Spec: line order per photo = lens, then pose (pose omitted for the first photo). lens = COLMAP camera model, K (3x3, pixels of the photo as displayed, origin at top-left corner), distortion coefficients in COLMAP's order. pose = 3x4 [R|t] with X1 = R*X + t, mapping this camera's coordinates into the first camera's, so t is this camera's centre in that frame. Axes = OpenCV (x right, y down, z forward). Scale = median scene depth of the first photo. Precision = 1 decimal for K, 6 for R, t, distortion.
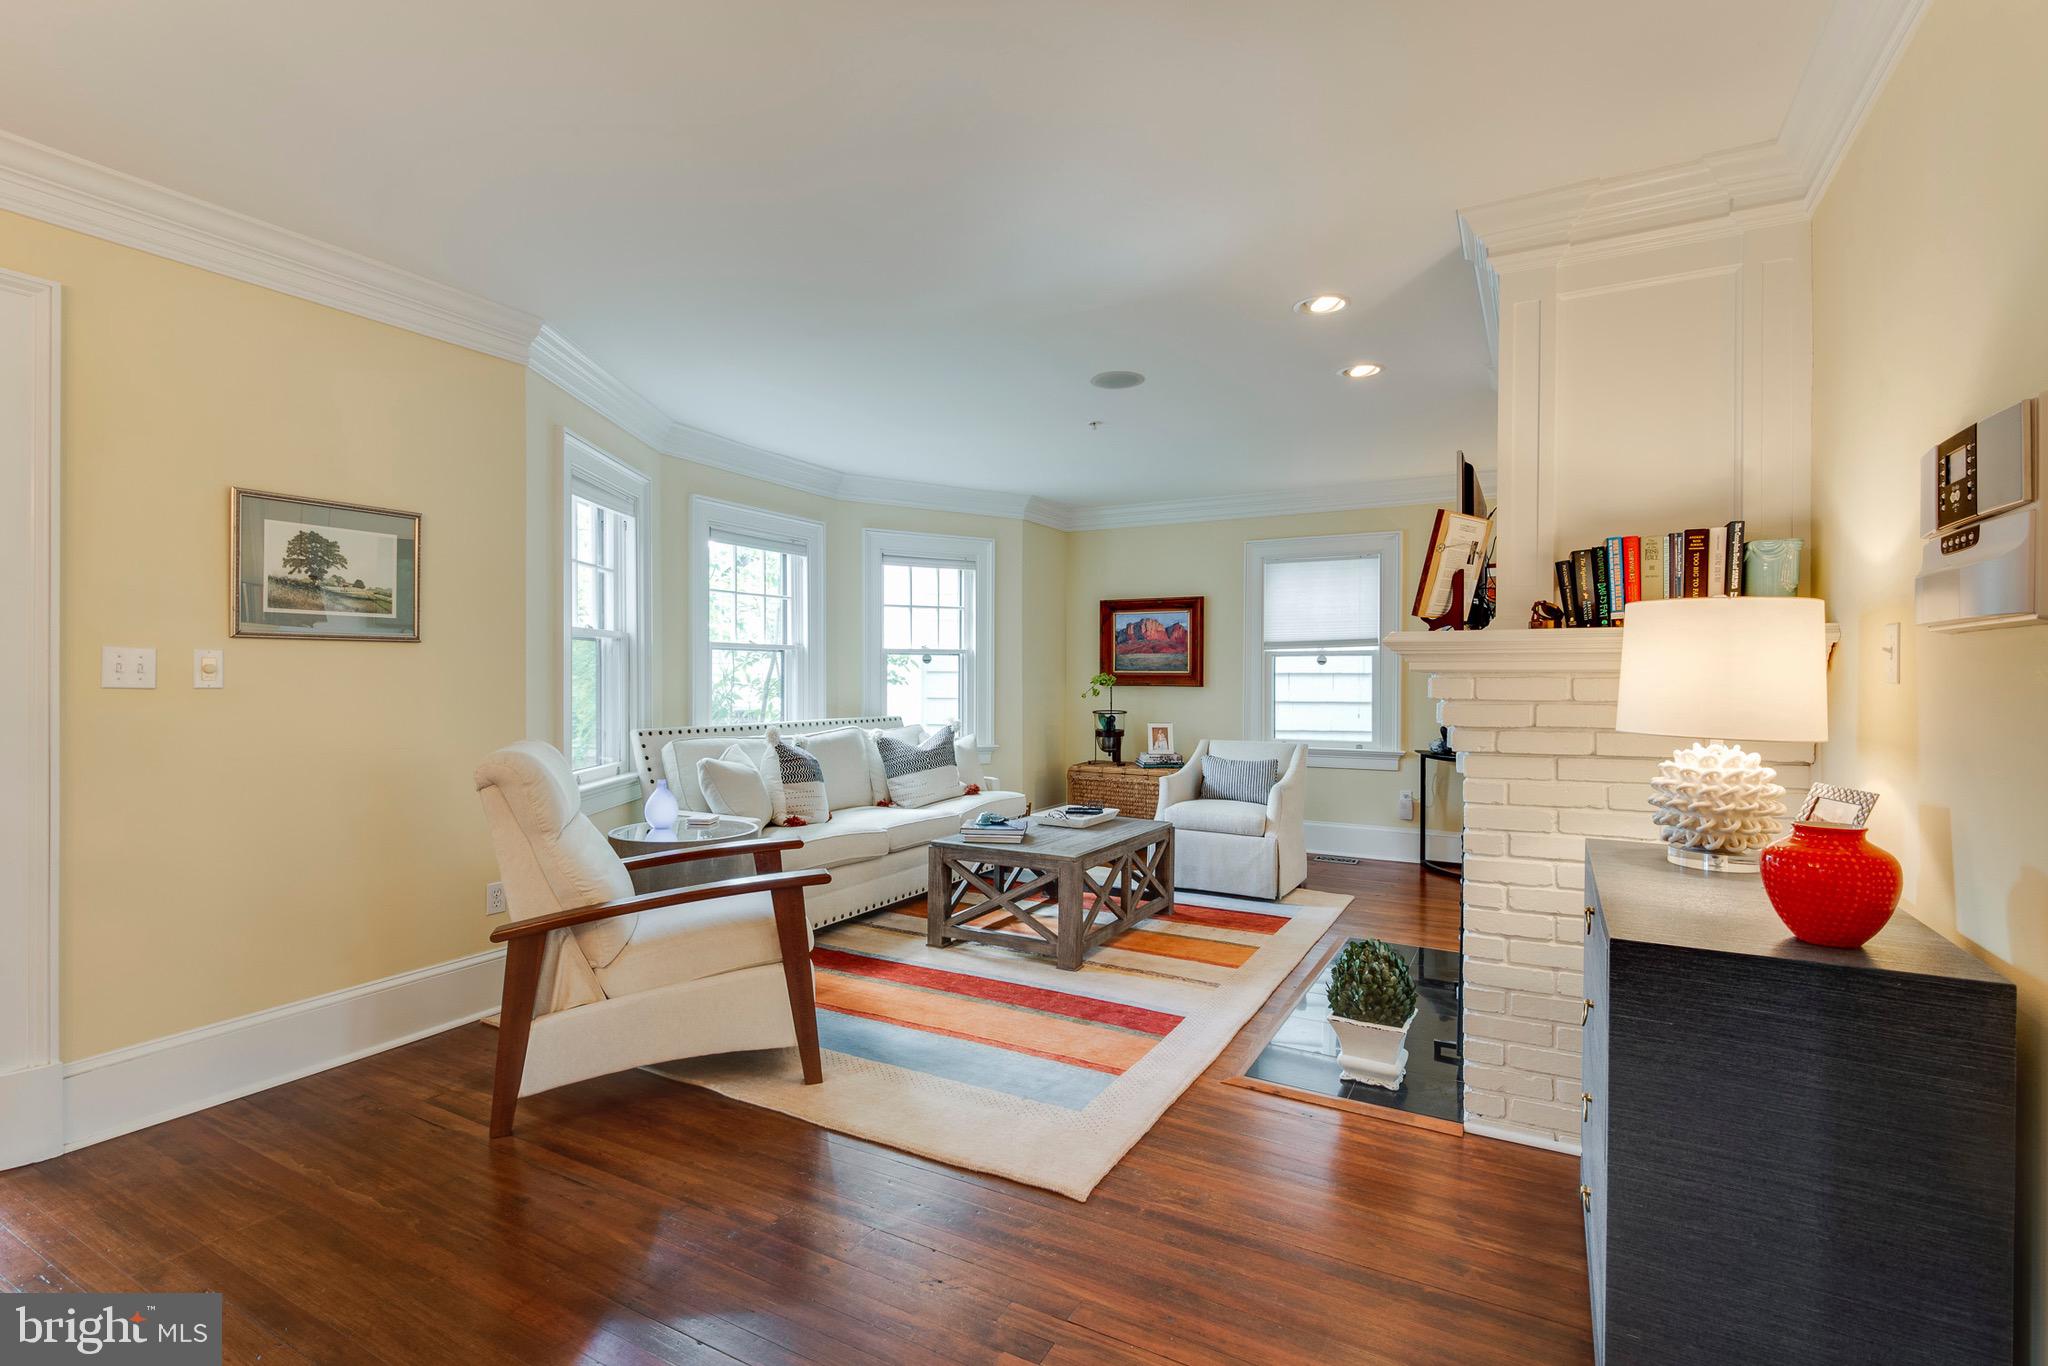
lens RADIAL K [[961.4, 0, 1003.4], [0, 961.4, 680.6], [0, 0, 1]] dist [0.000591, -0.000110]
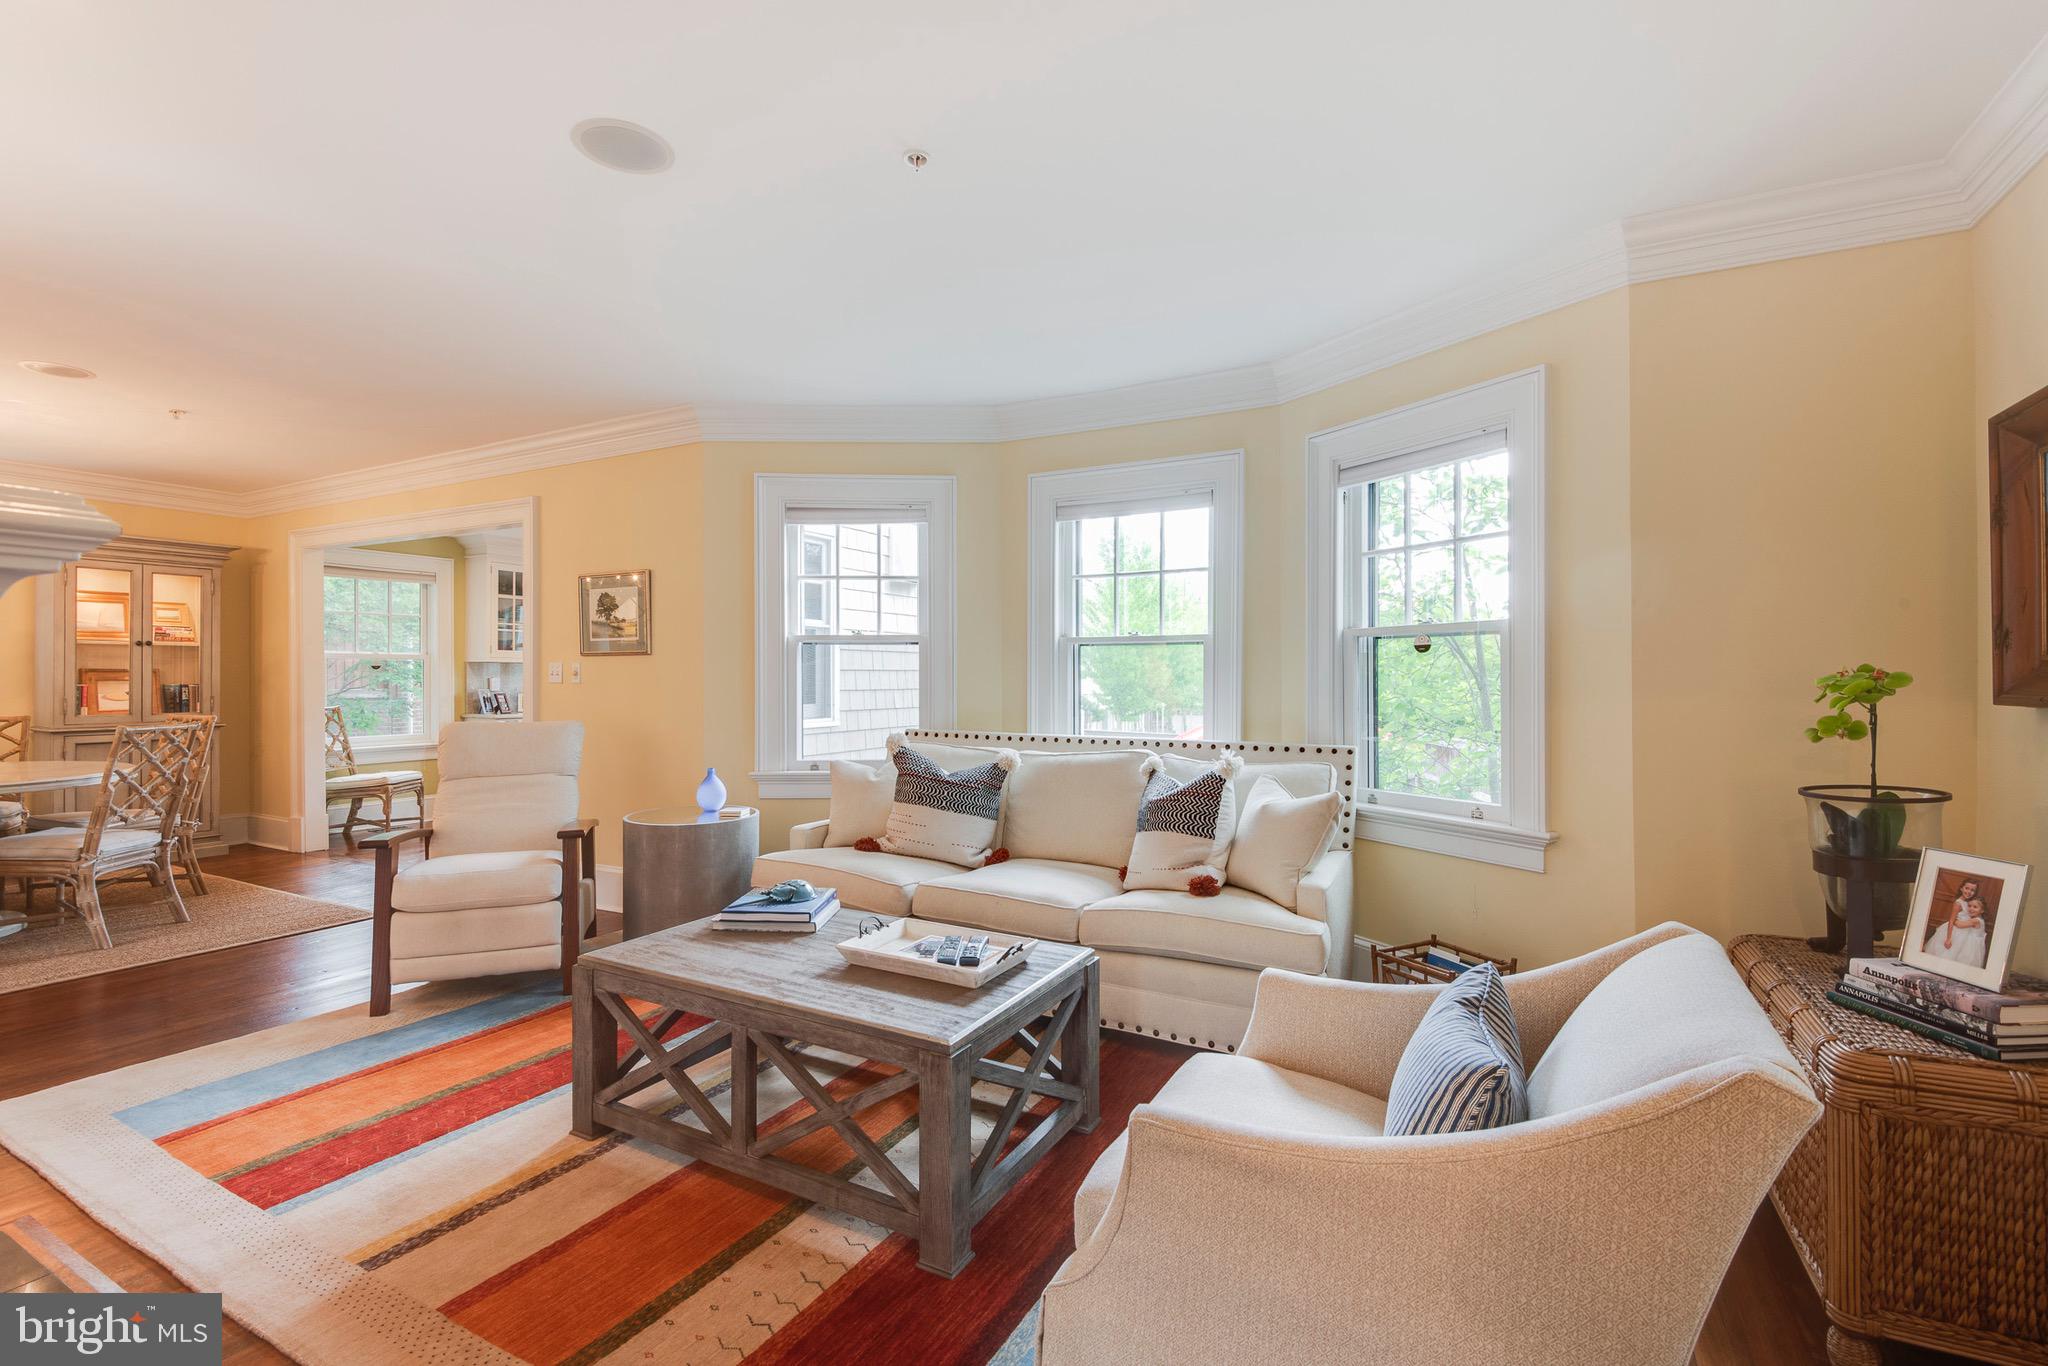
lens RADIAL K [[930.1, 0, 1021.0], [0, 930.1, 674.5], [0, 0, 1]] dist [-0.003245, -0.000581]
pose [[0.017175, -0.012808, -0.999770, 0.629768], [-0.010723, 0.999858, -0.012994, 0.002365], [0.999795, 0.010943, 0.017035, 1.154629]]
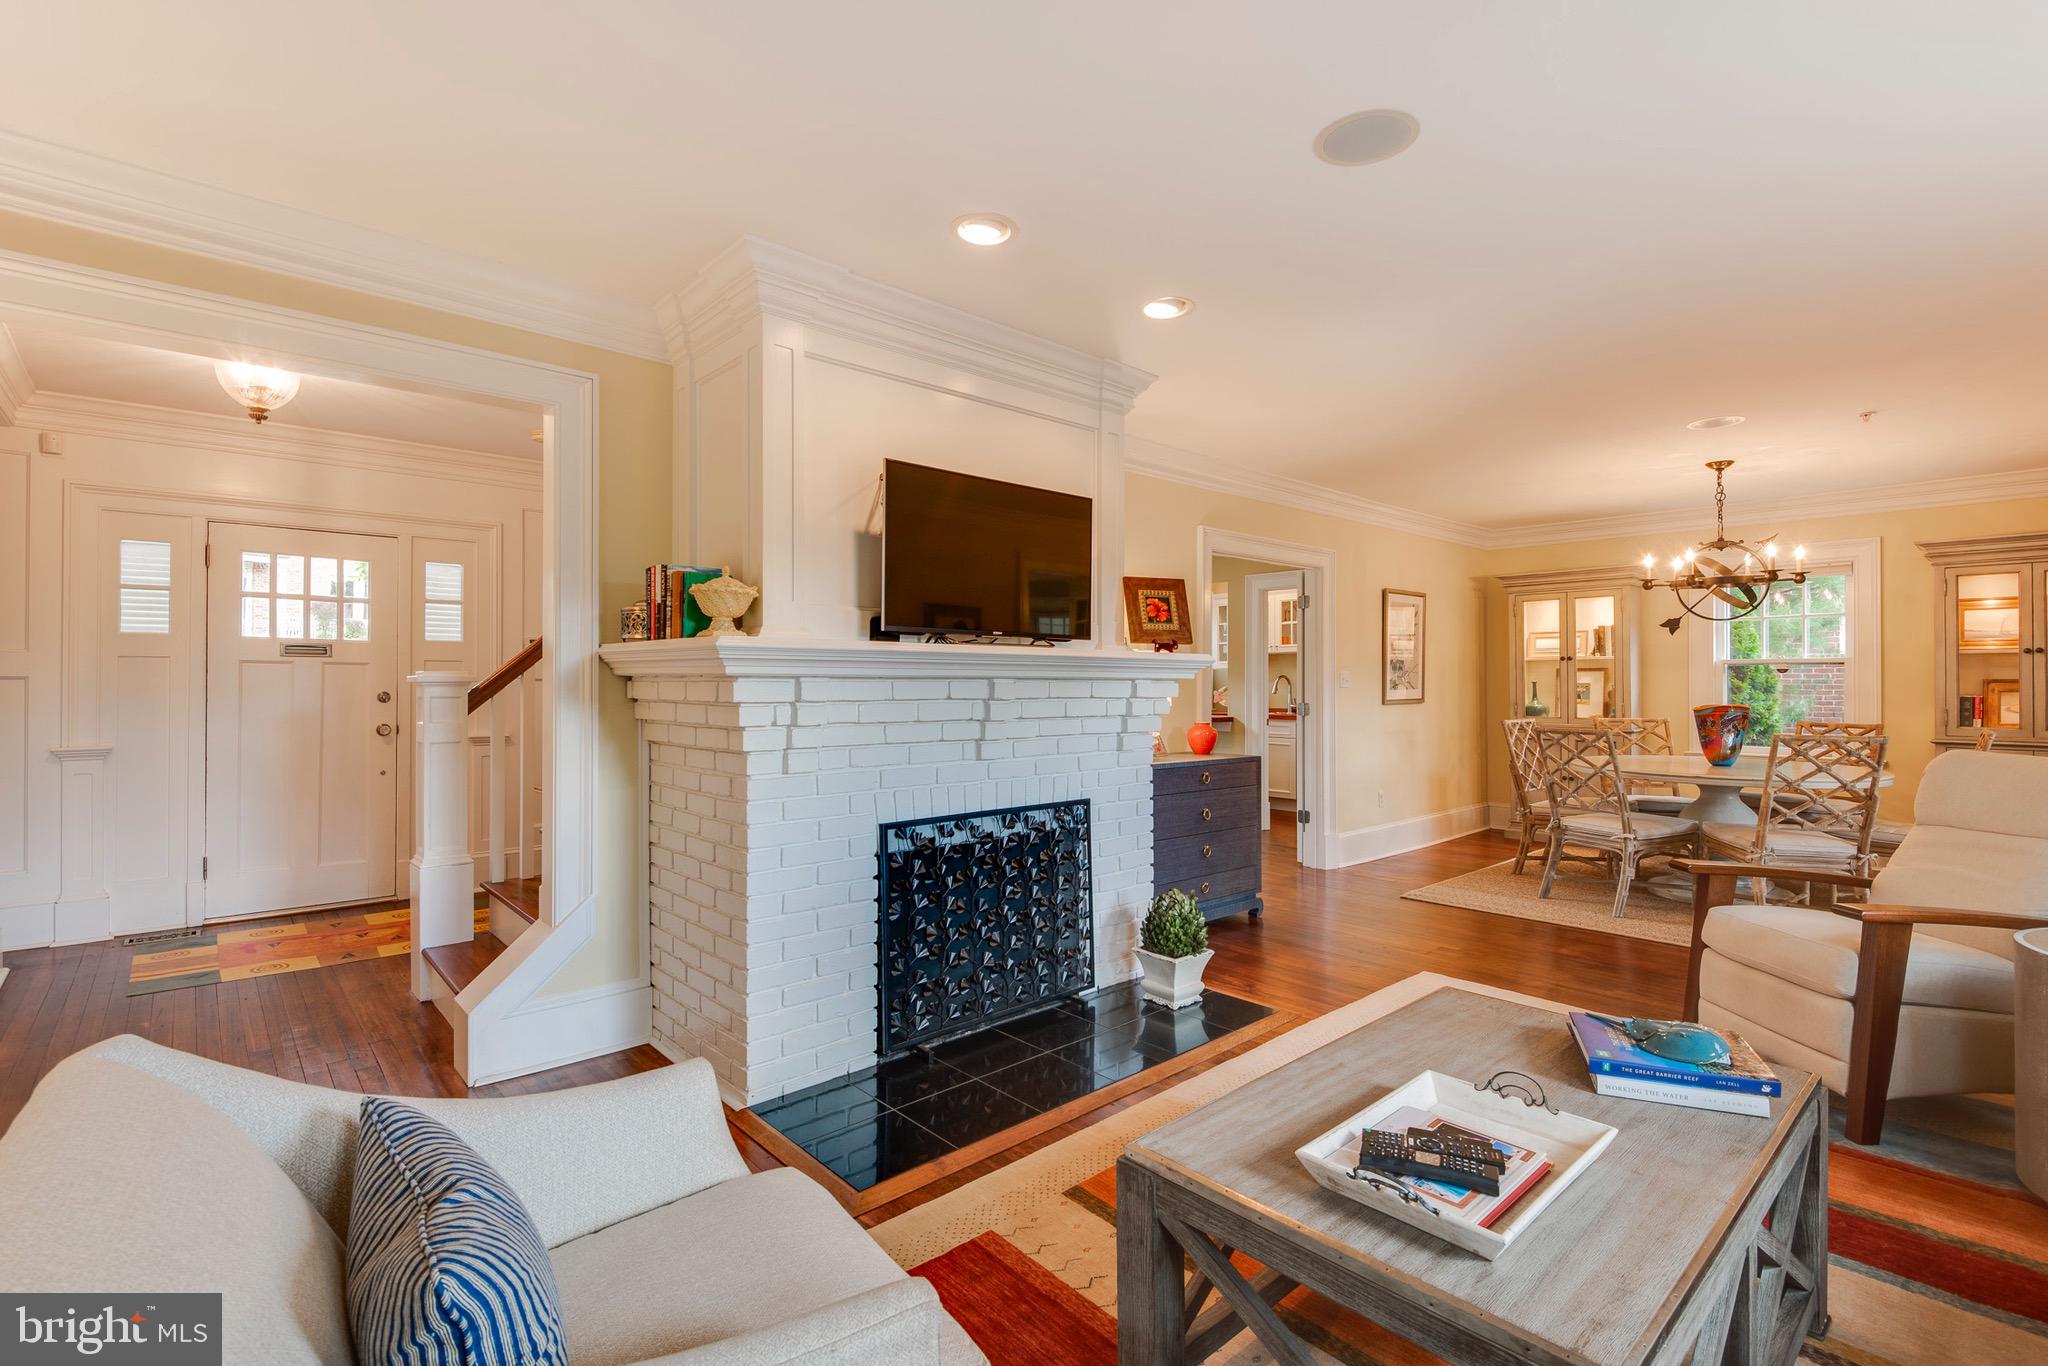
lens RADIAL K [[930.1, 0, 1021.0], [0, 930.1, 674.5], [0, 0, 1]] dist [-0.003245, -0.000581]
pose [[-0.948381, -0.002454, 0.317123, 0.115962], [-0.004218, 0.999979, -0.004877, -0.004103], [-0.317104, -0.005963, -0.948372, 1.475483]]
